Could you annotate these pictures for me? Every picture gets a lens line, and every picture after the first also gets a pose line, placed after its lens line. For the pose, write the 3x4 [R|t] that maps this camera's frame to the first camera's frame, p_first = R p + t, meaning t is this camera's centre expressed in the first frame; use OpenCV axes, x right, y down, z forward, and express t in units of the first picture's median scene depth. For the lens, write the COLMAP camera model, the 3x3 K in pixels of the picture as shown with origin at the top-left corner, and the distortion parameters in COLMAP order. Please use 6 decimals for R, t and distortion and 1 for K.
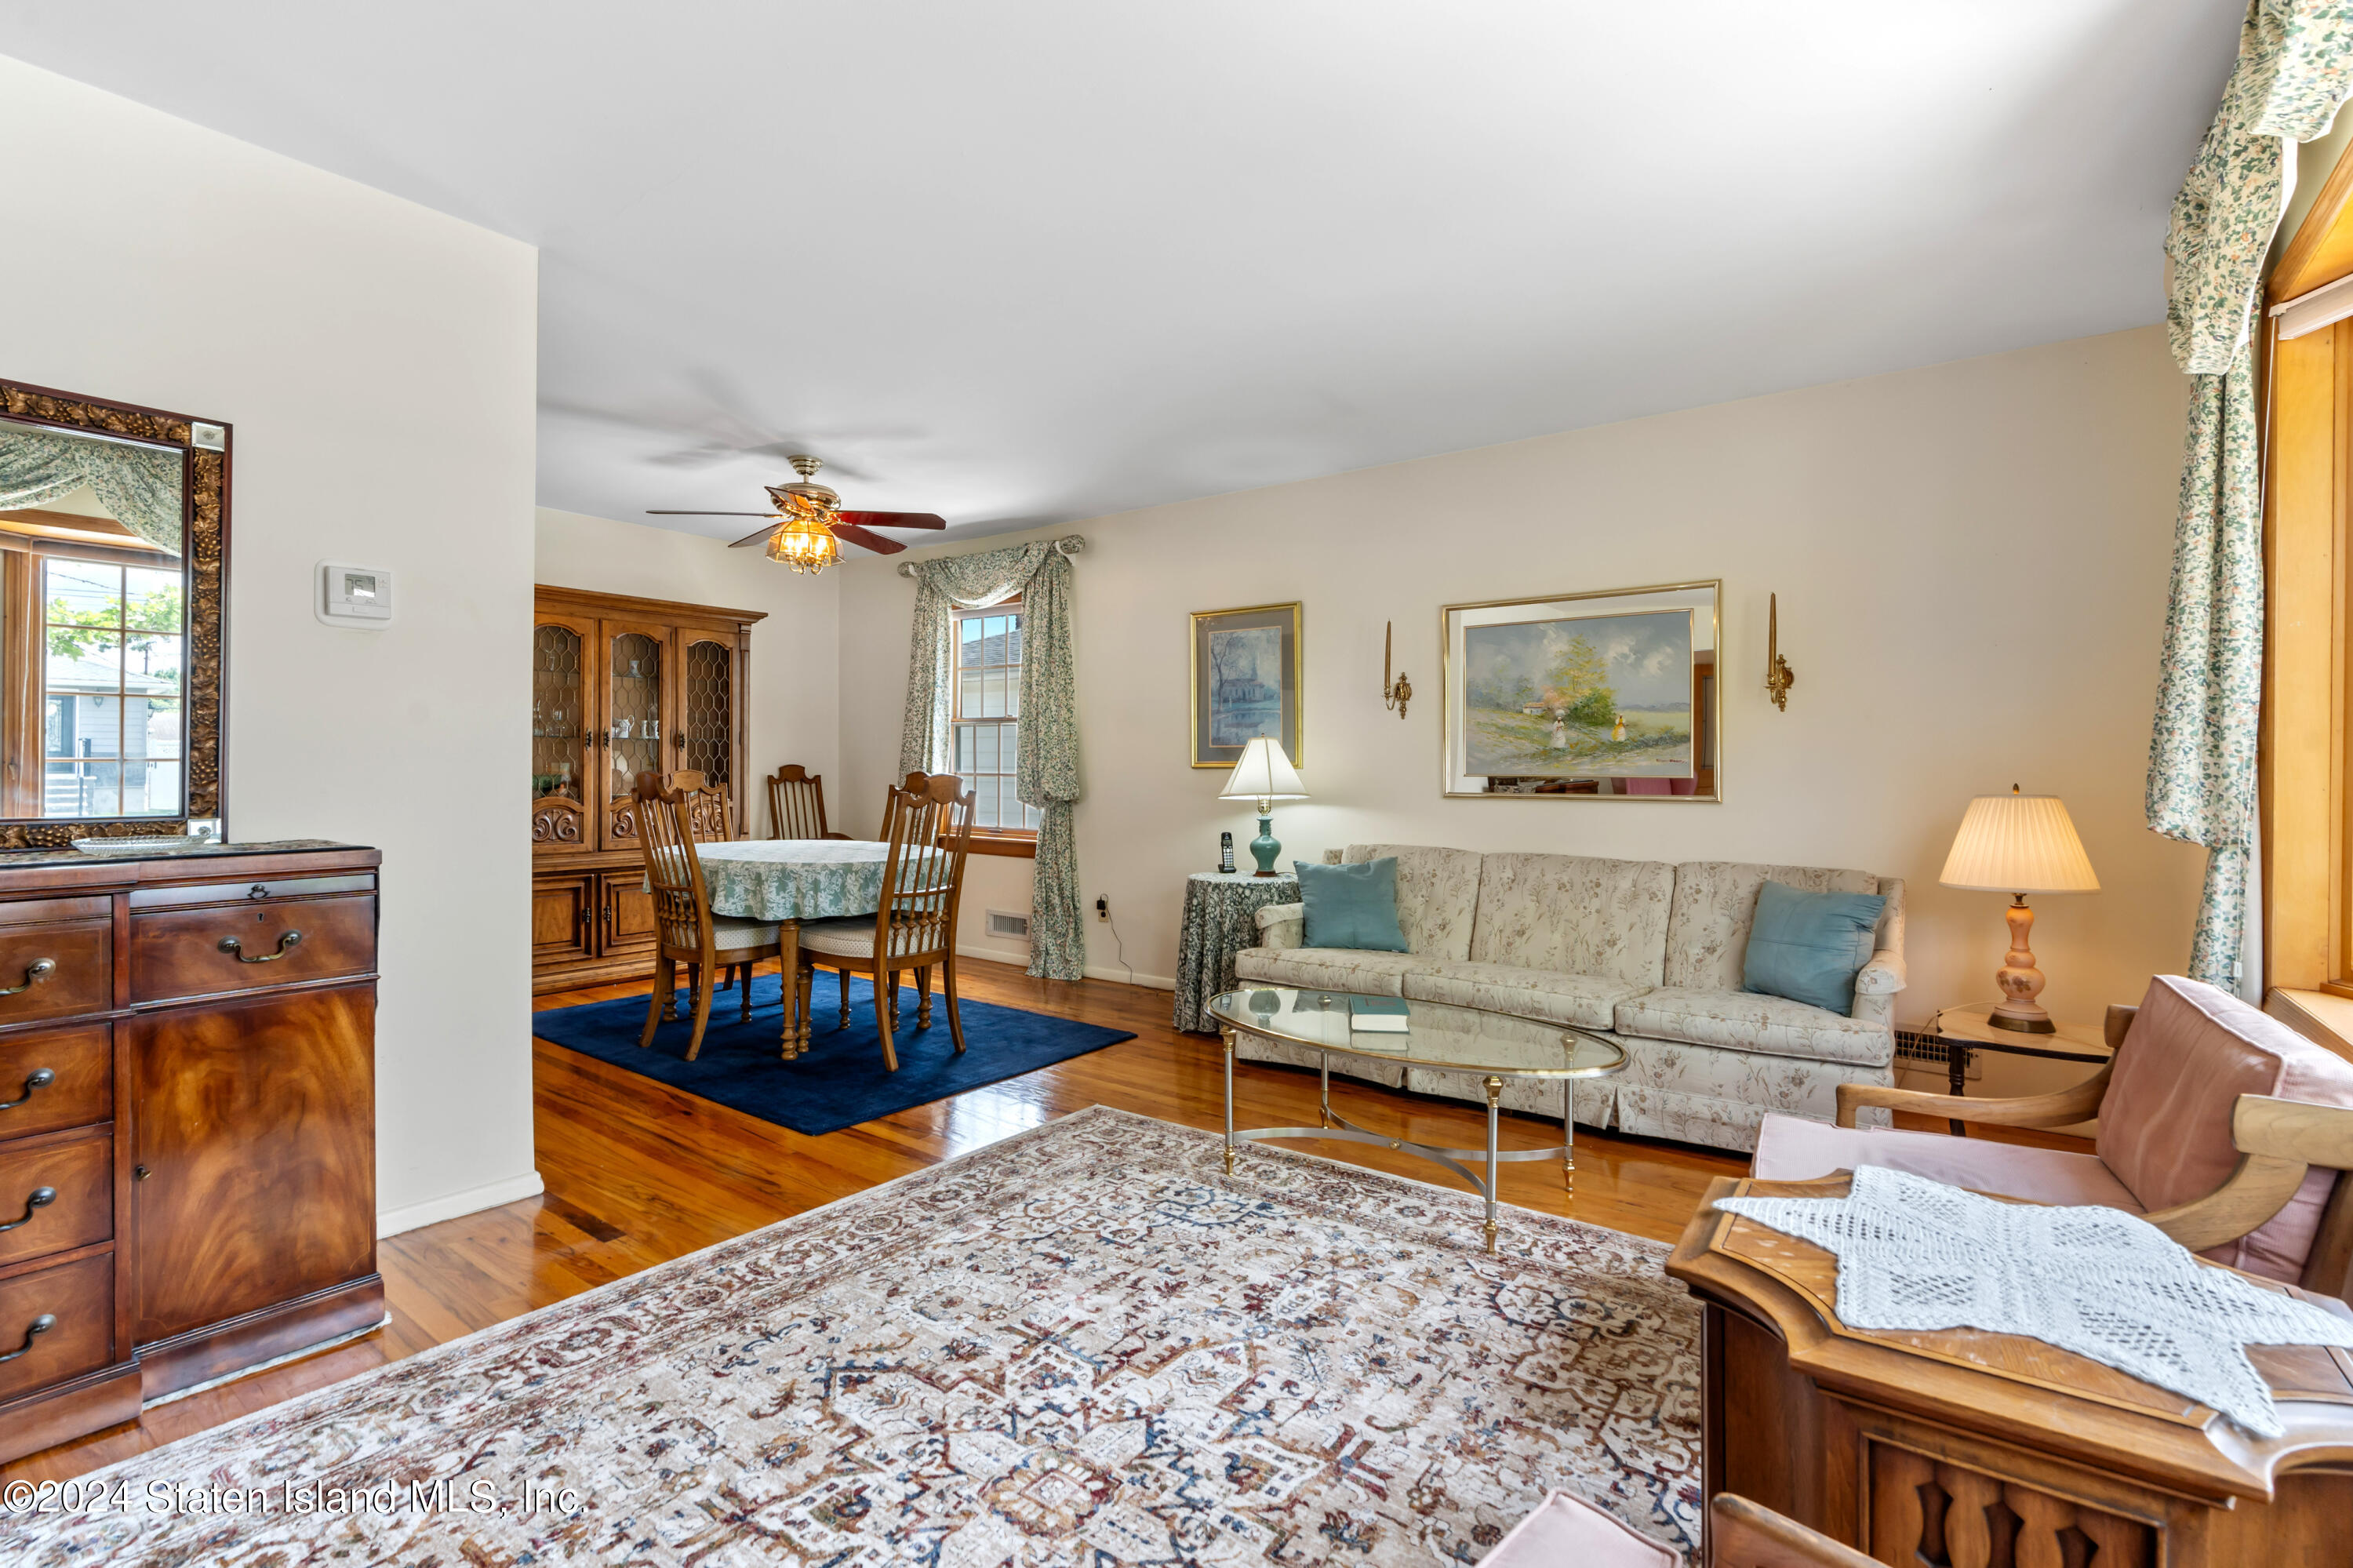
lens RADIAL K [[1058.7, 0, 1179.7], [0, 1058.7, 776.0], [0, 0, 1]] dist [-0.009753, 0.003946]
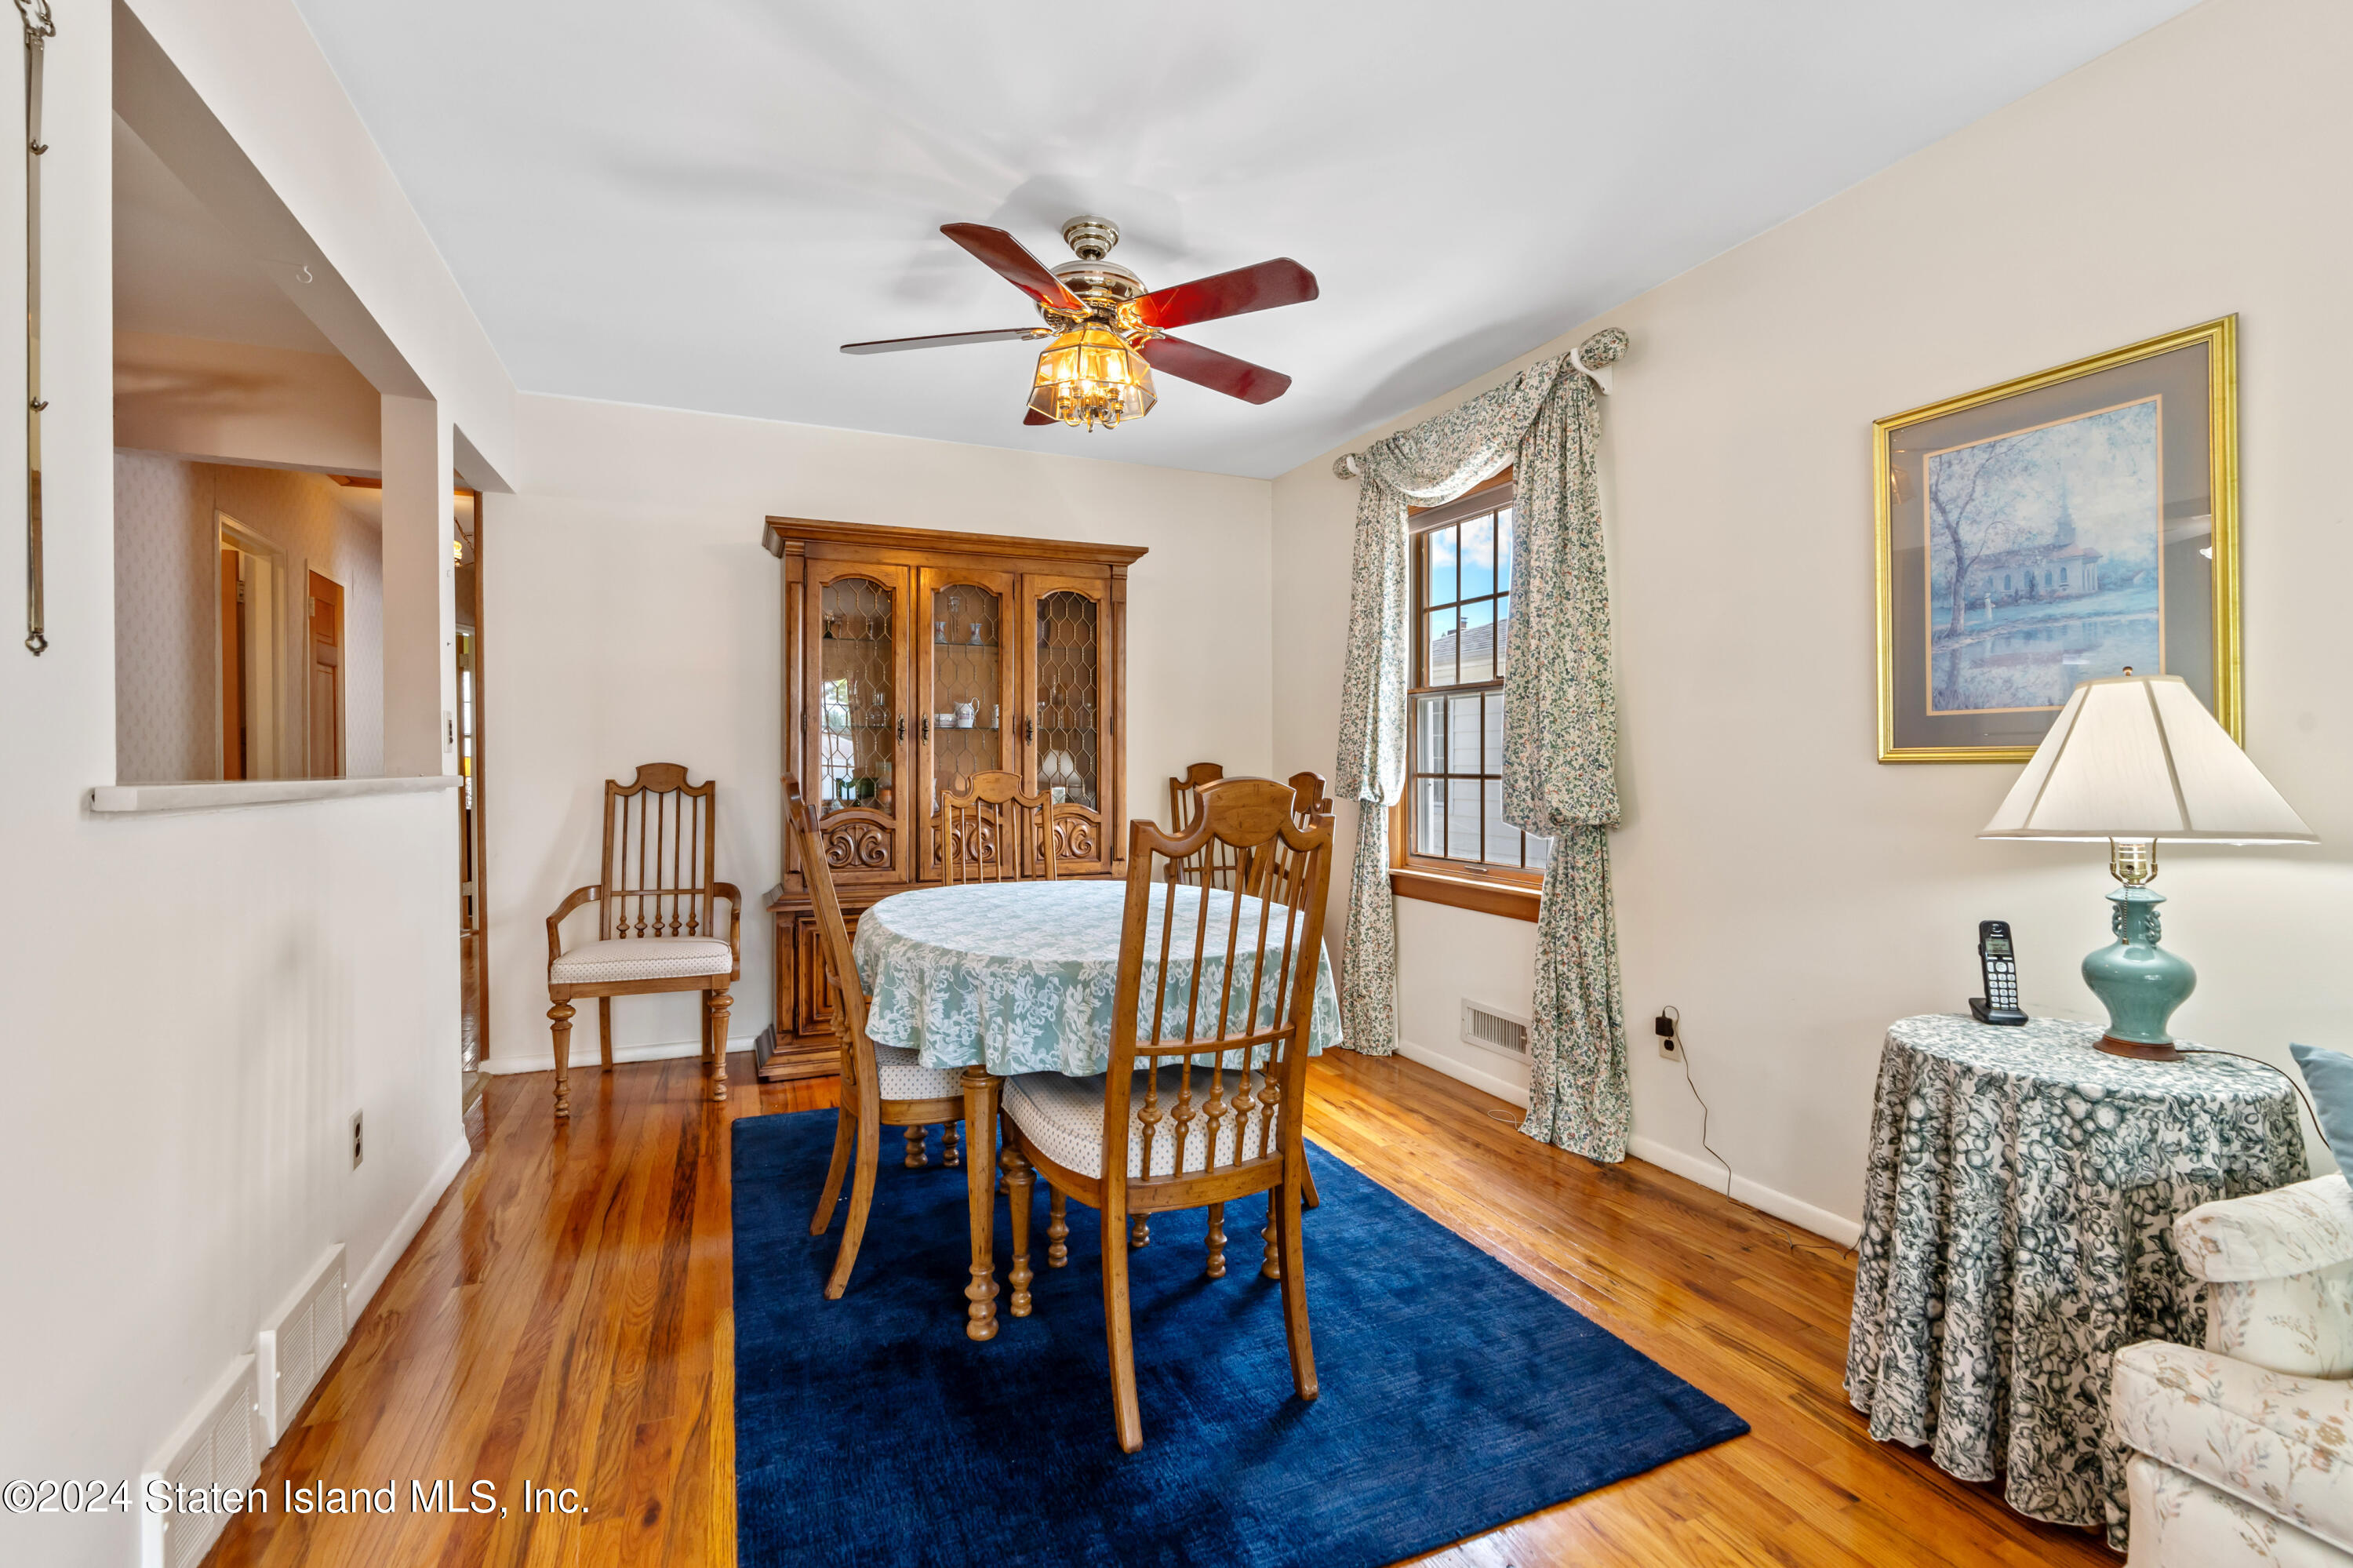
lens RADIAL K [[1058.7, 0, 1187.0], [0, 1058.7, 769.2], [0, 0, 1]] dist [-0.009753, 0.003946]
pose [[0.869758, -0.003980, -0.493462, -0.026993], [0.000844, 0.999978, -0.006576, -0.002252], [0.493477, 0.005303, 0.869742, 0.541435]]
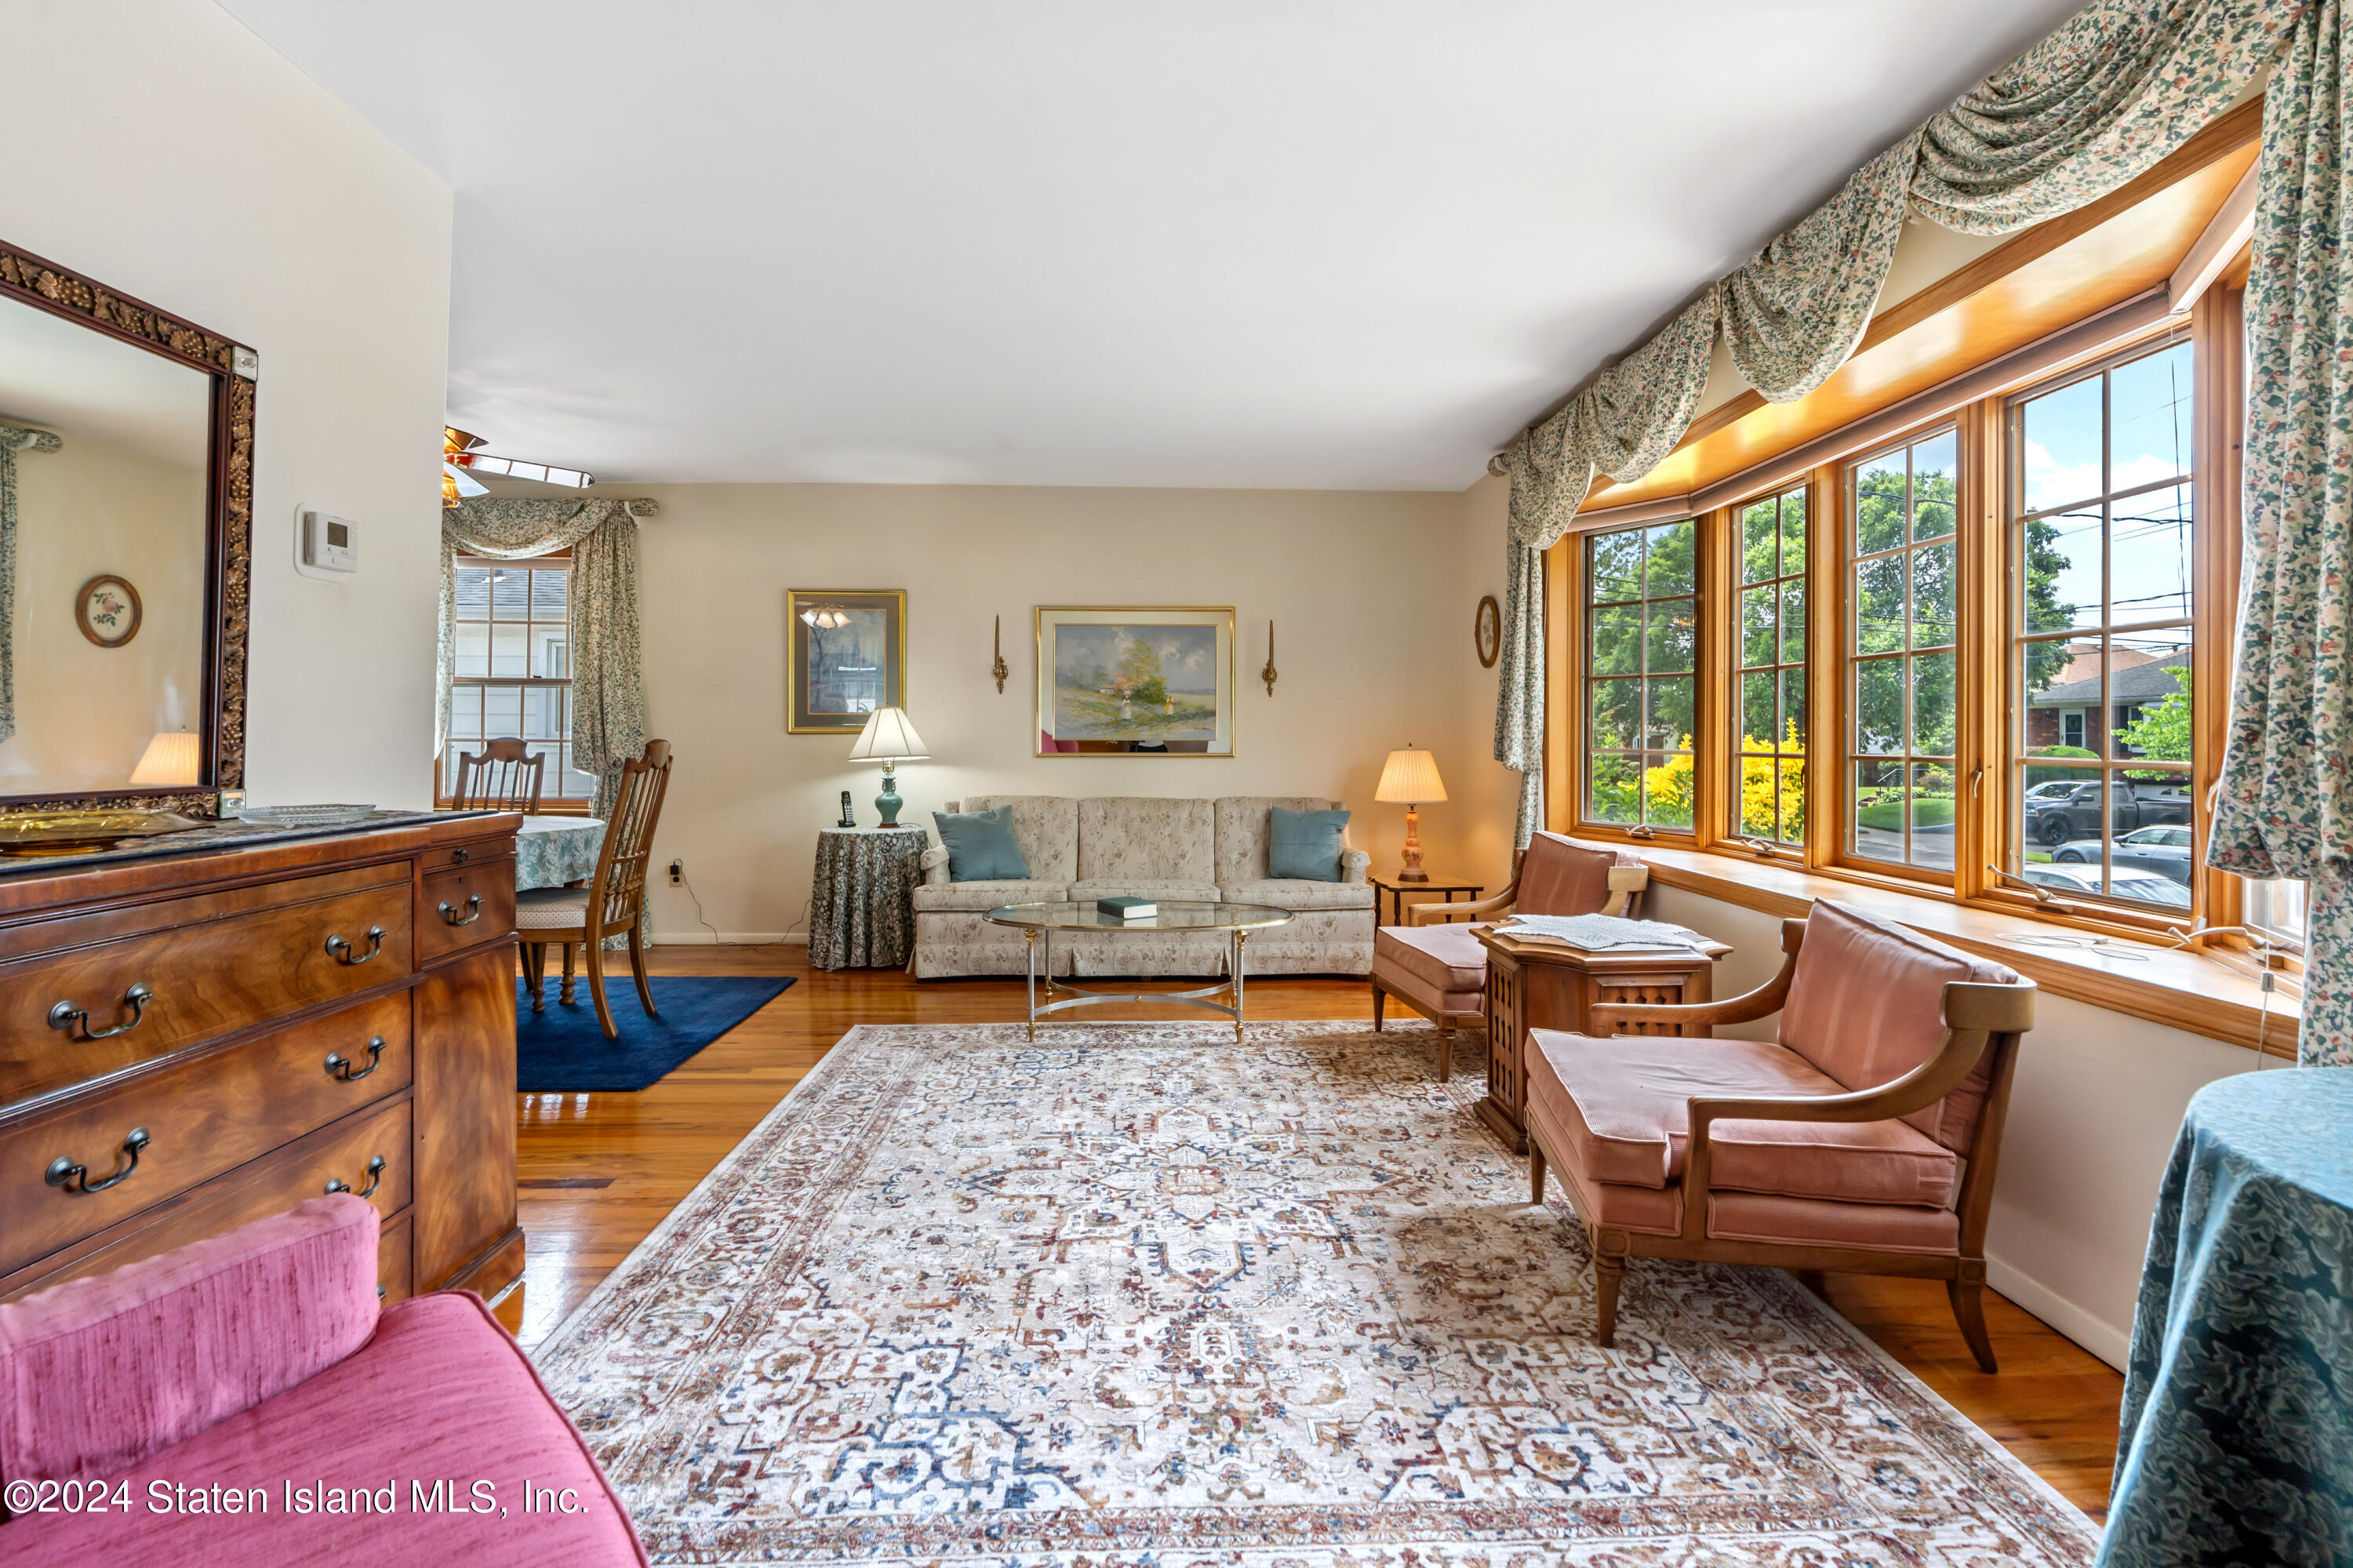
lens RADIAL K [[1058.7, 0, 1164.3], [0, 1058.7, 729.5], [0, 0, 1]] dist [-0.009753, 0.003946]
pose [[0.784784, 0.003321, 0.619760, -0.415593], [0.003680, 0.999943, -0.010018, 0.000717], [-0.619758, 0.010143, 0.784727, -0.091456]]
